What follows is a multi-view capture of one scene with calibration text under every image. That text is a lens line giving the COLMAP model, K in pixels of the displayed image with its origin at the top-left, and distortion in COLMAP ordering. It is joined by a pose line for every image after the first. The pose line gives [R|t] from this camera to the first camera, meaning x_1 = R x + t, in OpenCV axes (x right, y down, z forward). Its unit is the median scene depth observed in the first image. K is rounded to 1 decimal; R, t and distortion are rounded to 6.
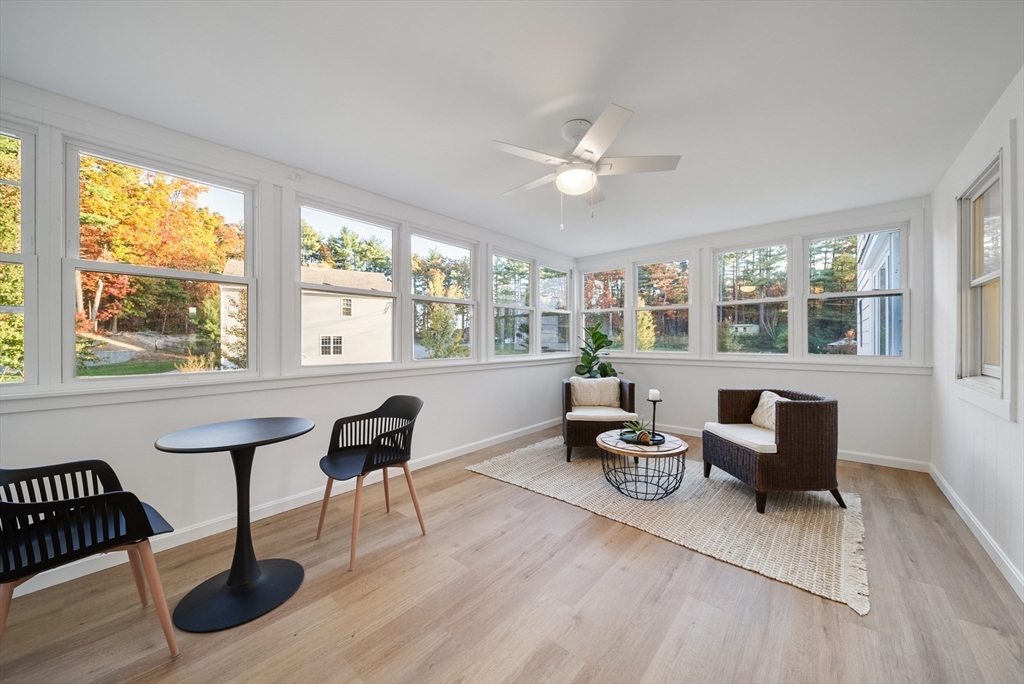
lens RADIAL K [[363.8, 0, 512.6], [0, 363.8, 343.4], [0, 0, 1]] dist [-0.001135, -0.000336]
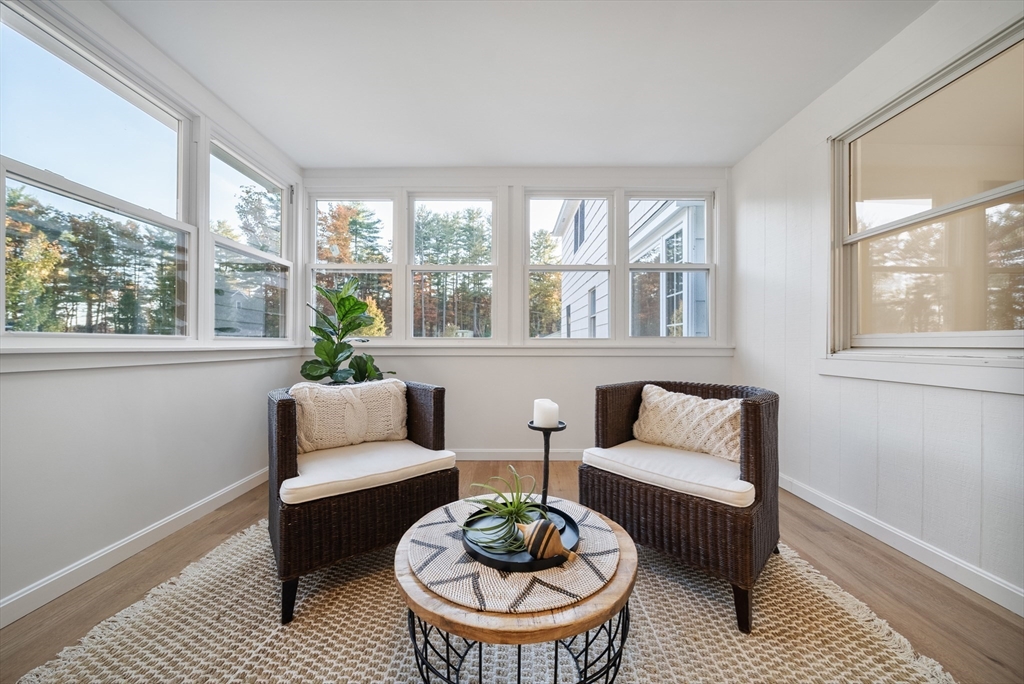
lens RADIAL K [[363.8, 0, 512.6], [0, 363.8, 343.4], [0, 0, 1]] dist [-0.001135, -0.000336]
pose [[0.751975, 0.007115, 0.659153, 0.063933], [0.002136, 0.999910, -0.013230, 0.044123], [-0.659188, 0.011356, 0.751892, 0.449711]]
